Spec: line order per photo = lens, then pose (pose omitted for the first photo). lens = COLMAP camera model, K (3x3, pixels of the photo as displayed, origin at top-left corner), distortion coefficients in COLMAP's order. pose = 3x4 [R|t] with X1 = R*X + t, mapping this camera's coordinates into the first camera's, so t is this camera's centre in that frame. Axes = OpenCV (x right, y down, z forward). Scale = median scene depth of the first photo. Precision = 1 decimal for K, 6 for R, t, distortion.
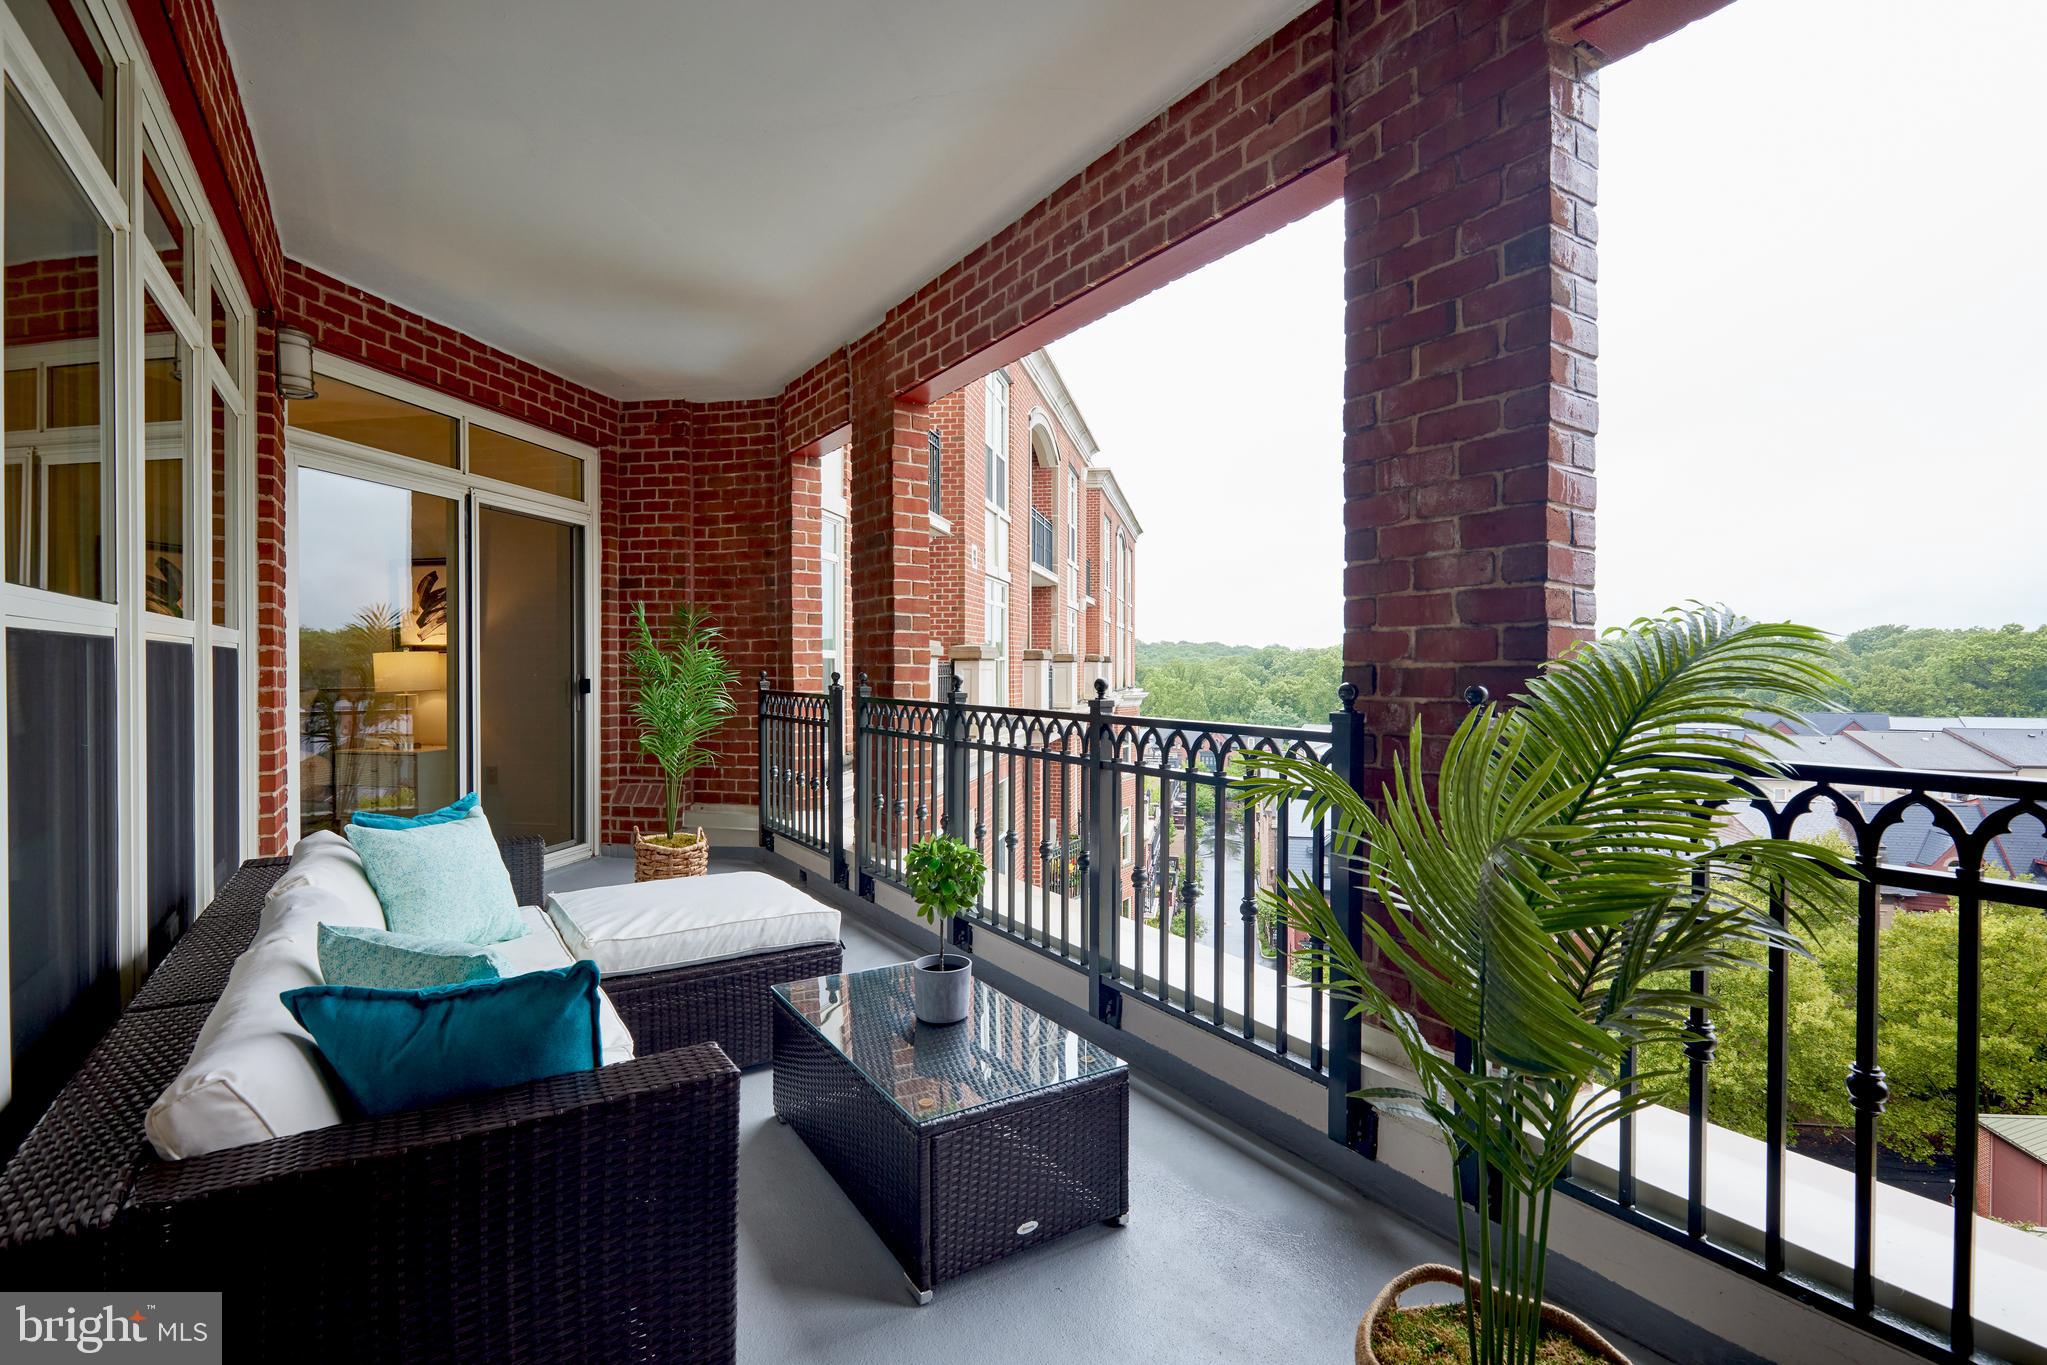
lens RADIAL K [[924.6, 0, 1021.4], [0, 924.6, 680.8], [0, 0, 1]] dist [-0.002305, 0.000537]
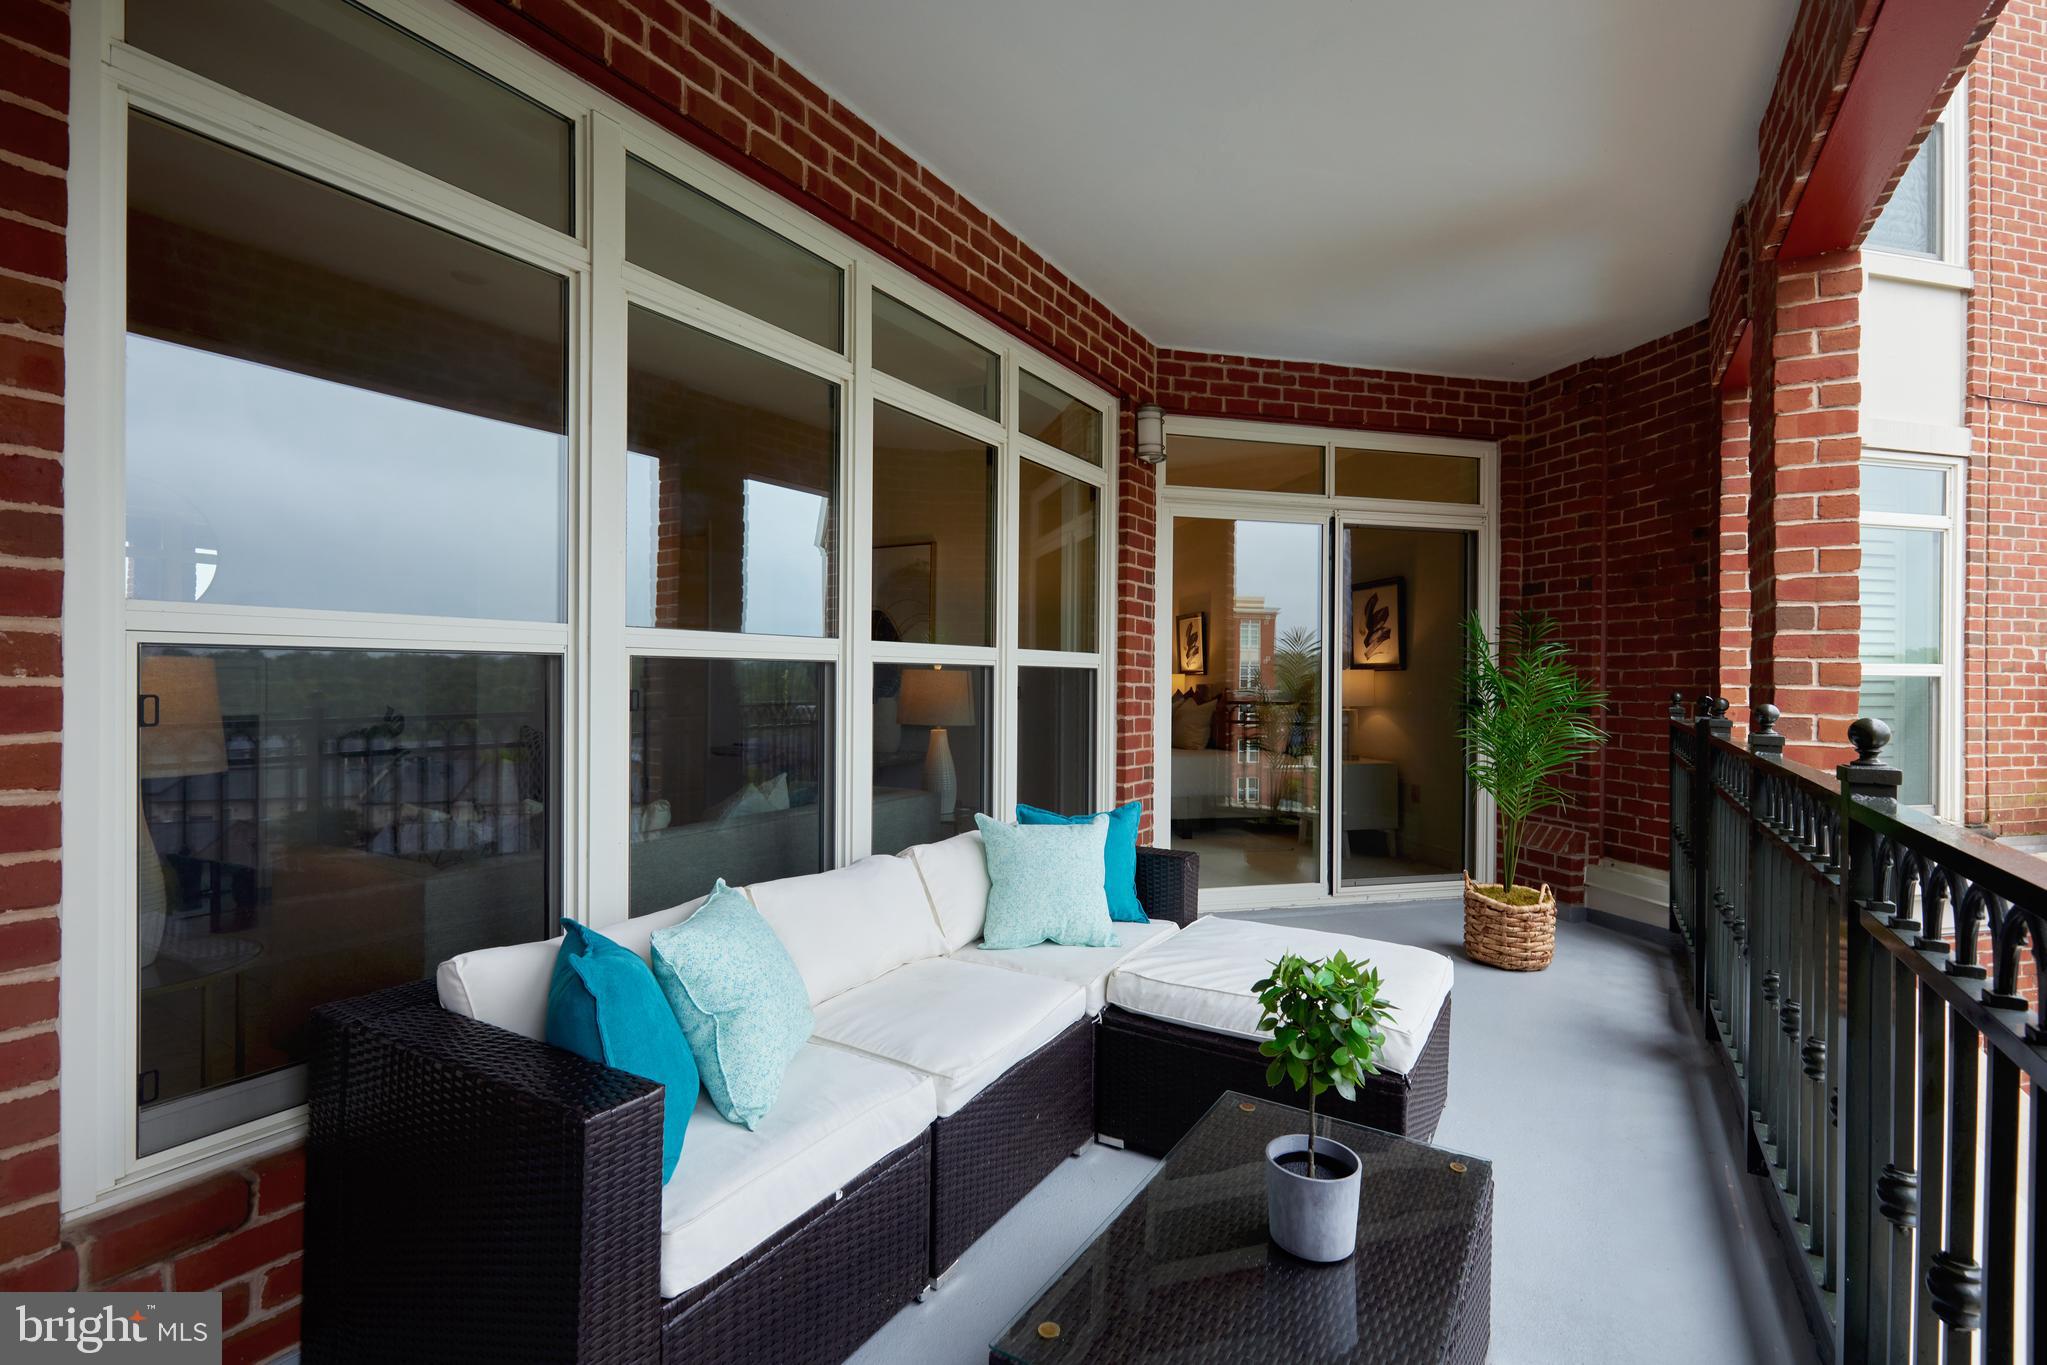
lens RADIAL K [[924.6, 0, 1029.6], [0, 924.6, 684.5], [0, 0, 1]] dist [-0.002305, 0.000537]
pose [[0.436912, 0.007989, -0.899469, 0.152565], [-0.021883, 0.999759, -0.001749, -0.004894], [0.899238, 0.020448, 0.436982, 0.208108]]
